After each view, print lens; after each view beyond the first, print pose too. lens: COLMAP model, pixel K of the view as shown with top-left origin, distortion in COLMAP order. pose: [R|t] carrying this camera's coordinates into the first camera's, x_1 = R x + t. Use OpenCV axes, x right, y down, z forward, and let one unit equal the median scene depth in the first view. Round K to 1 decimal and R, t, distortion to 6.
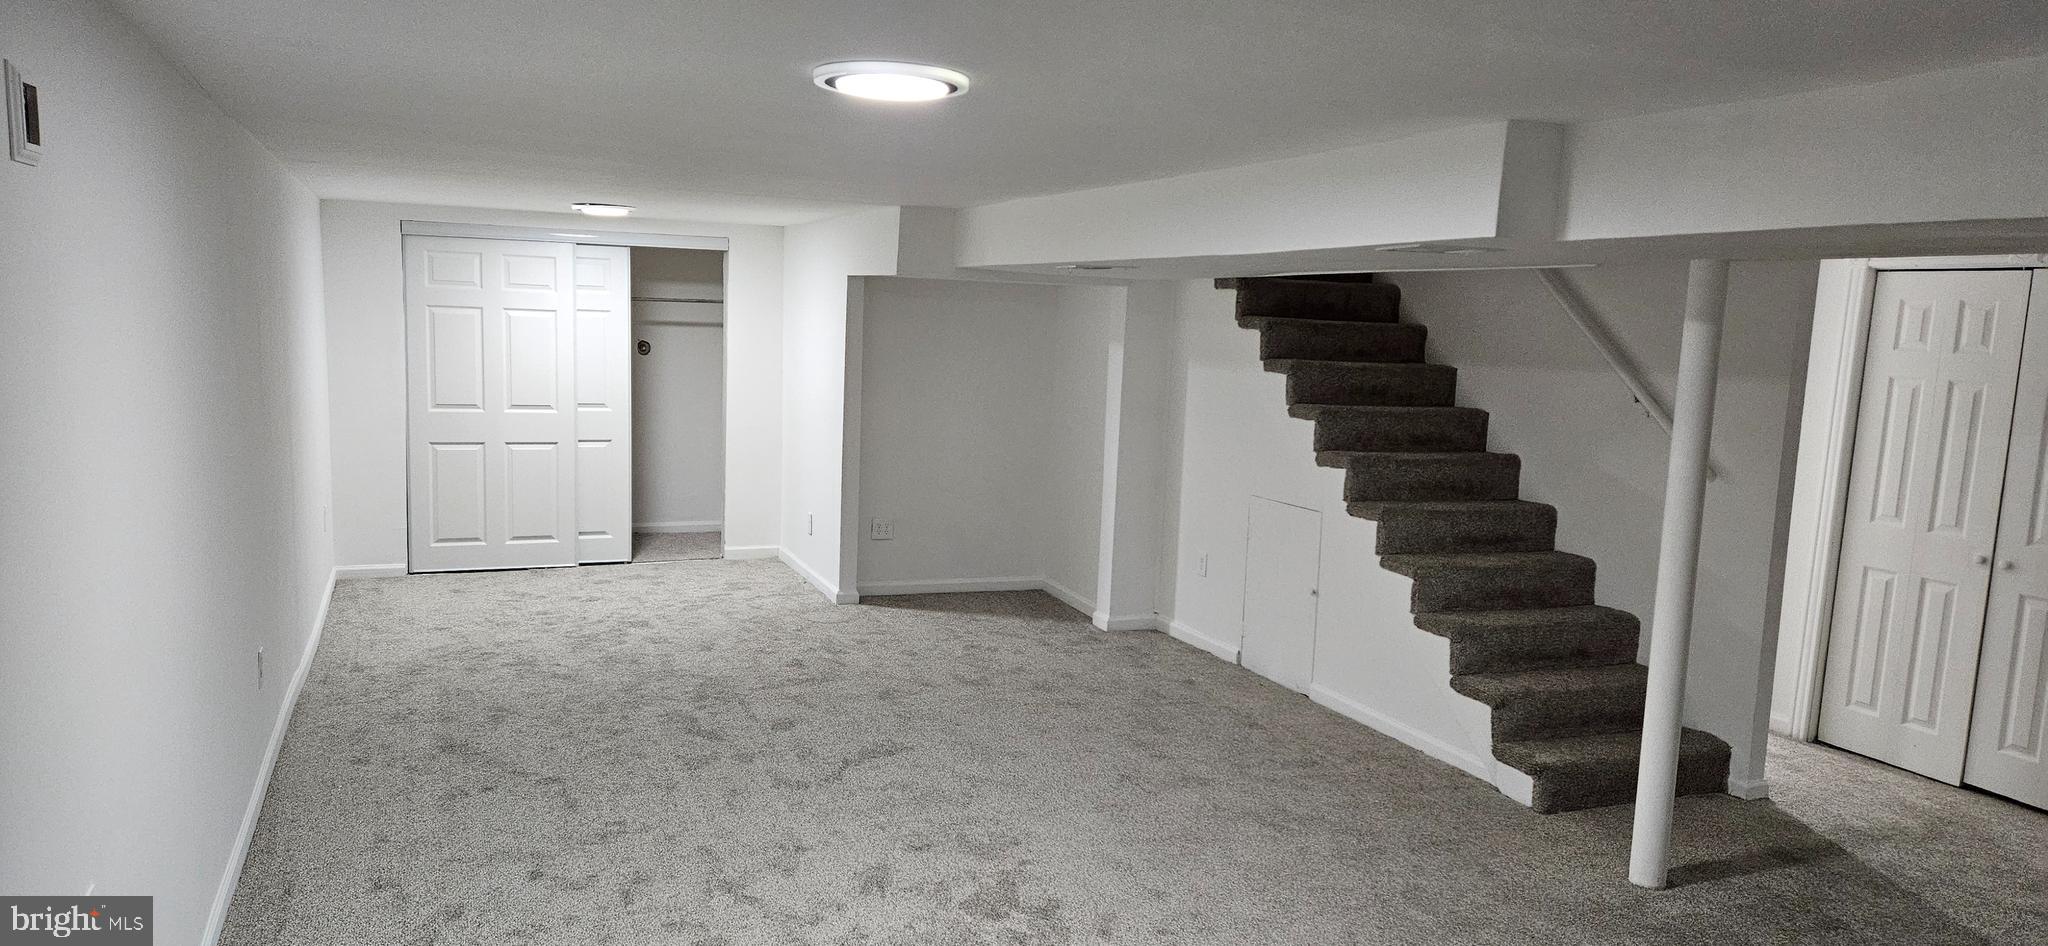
lens RADIAL K [[1361.0, 0, 1018.5], [0, 1361.0, 481.1], [0, 0, 1]] dist [0.044520, -0.035345]
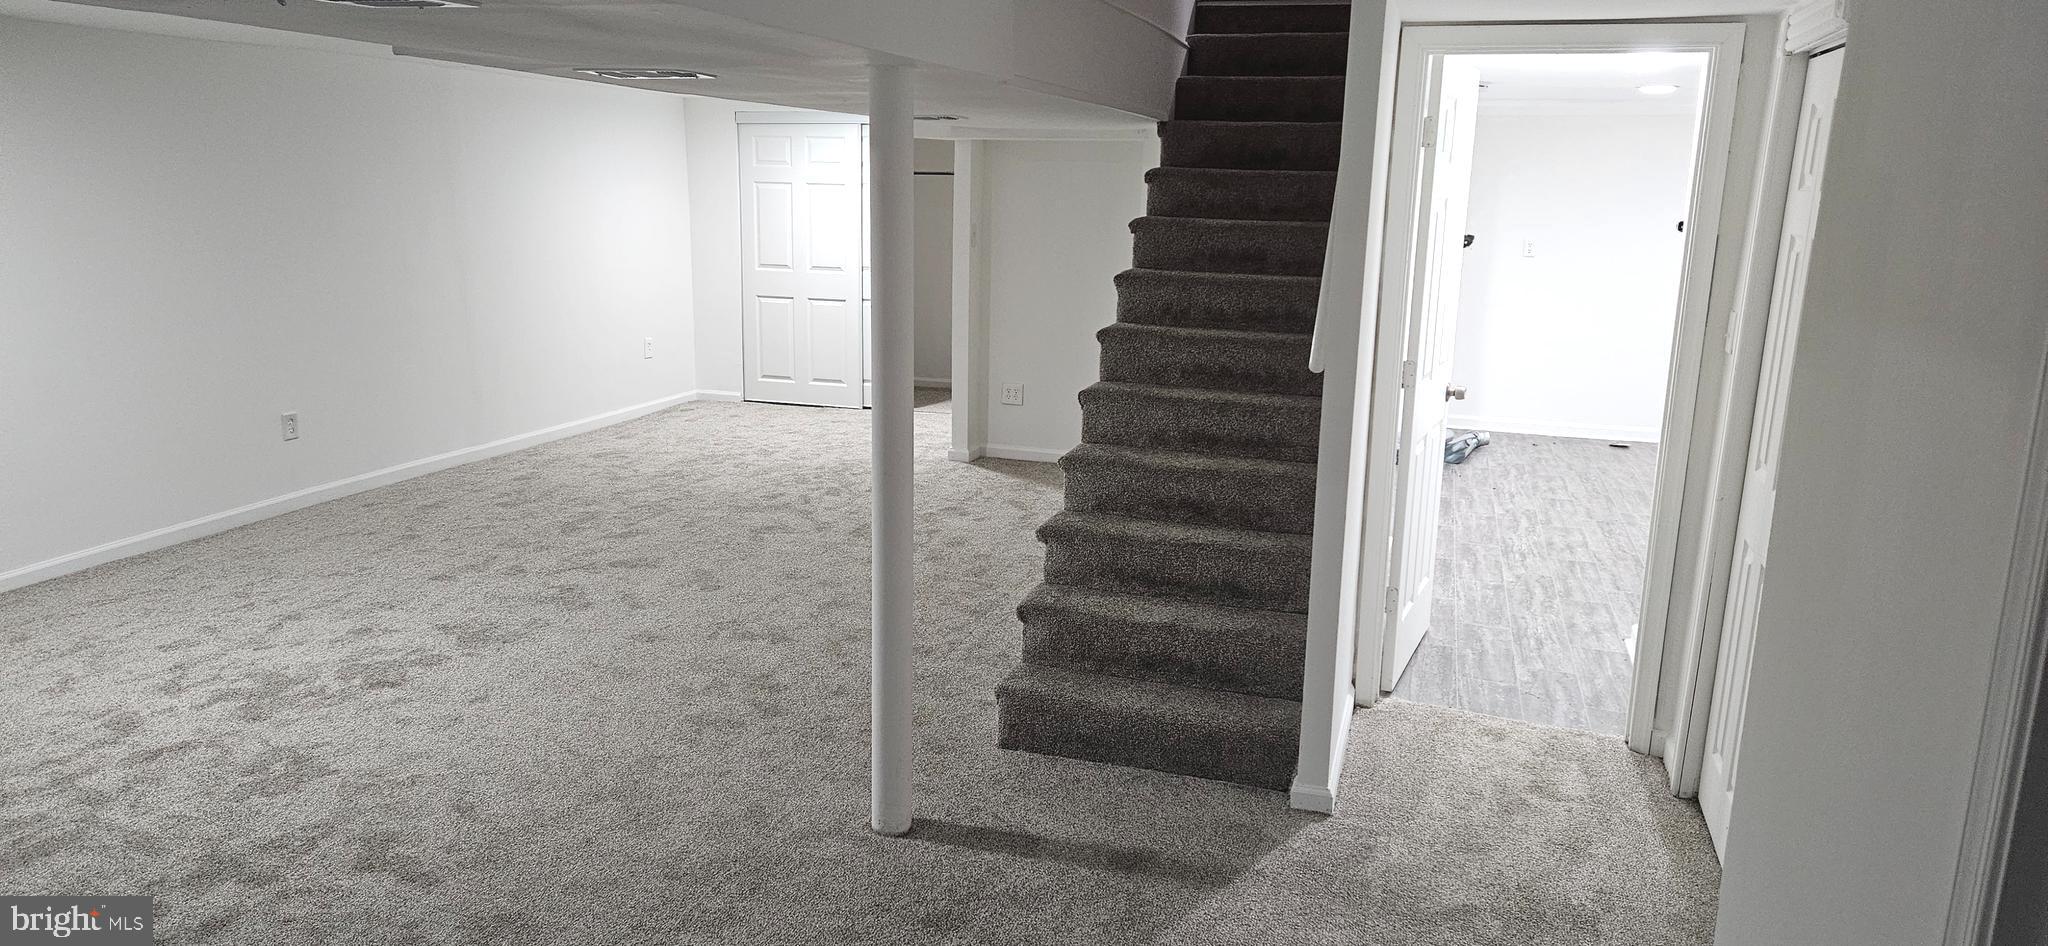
lens RADIAL K [[1361.0, 0, 1032.7], [0, 1361.0, 464.9], [0, 0, 1]] dist [0.044520, -0.035345]
pose [[0.761262, 0.108188, -0.639355, 0.764000], [-0.063310, 0.993673, 0.092763, -0.009101], [0.645346, -0.030140, 0.763295, 0.309459]]
